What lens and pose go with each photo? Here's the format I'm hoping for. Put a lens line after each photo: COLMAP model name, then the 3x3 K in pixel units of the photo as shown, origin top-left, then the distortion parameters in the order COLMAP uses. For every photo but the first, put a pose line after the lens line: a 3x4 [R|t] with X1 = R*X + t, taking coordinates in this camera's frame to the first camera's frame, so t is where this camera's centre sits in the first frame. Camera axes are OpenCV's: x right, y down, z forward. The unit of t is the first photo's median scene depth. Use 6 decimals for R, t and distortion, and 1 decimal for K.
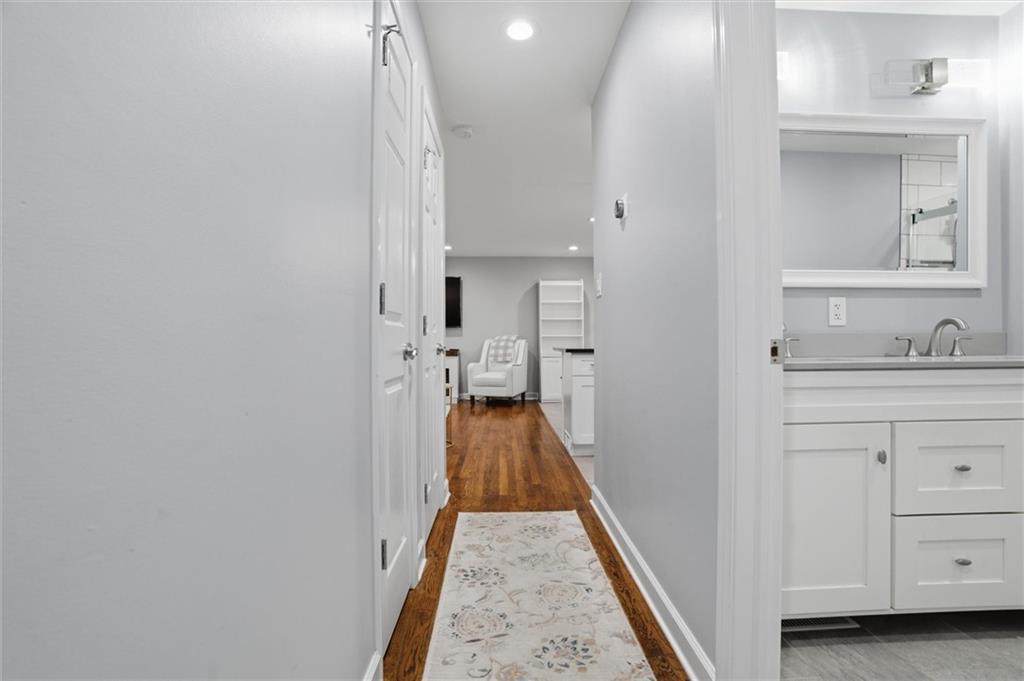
lens RADIAL K [[481.0, 0, 516.2], [0, 481.0, 340.9], [0, 0, 1]] dist [-0.072089, 0.027801]
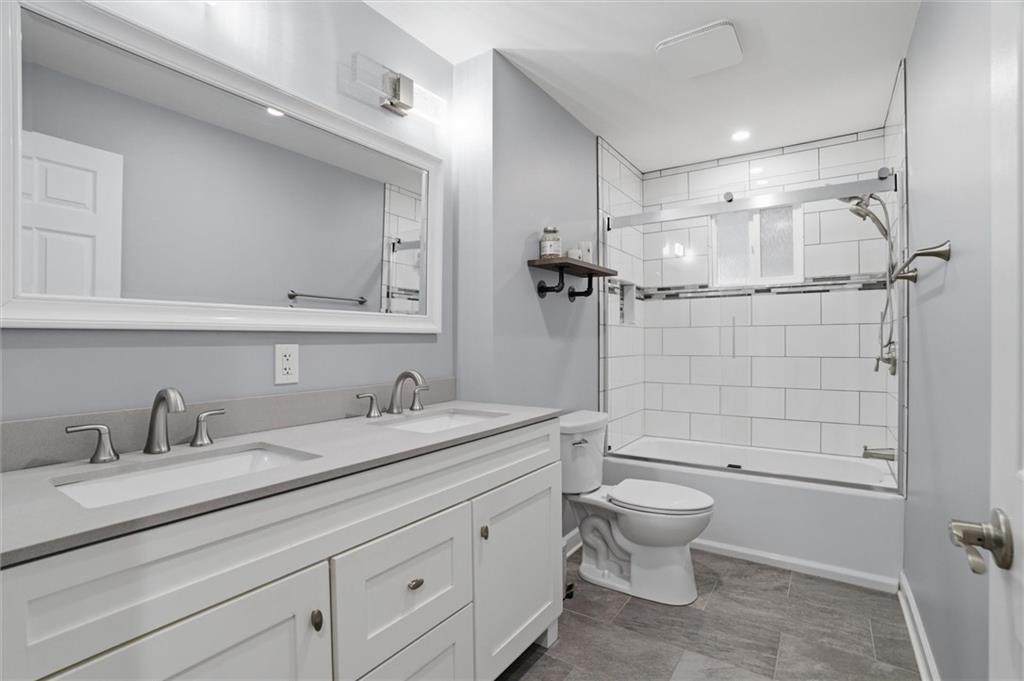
lens RADIAL K [[481.0, 0, 516.2], [0, 481.0, 340.9], [0, 0, 1]] dist [-0.072089, 0.027801]
pose [[0.588691, 0.005741, 0.808338, 0.302948], [-0.003328, 0.999984, -0.004678, -0.096902], [-0.808352, 0.000064, 0.588700, 0.279887]]
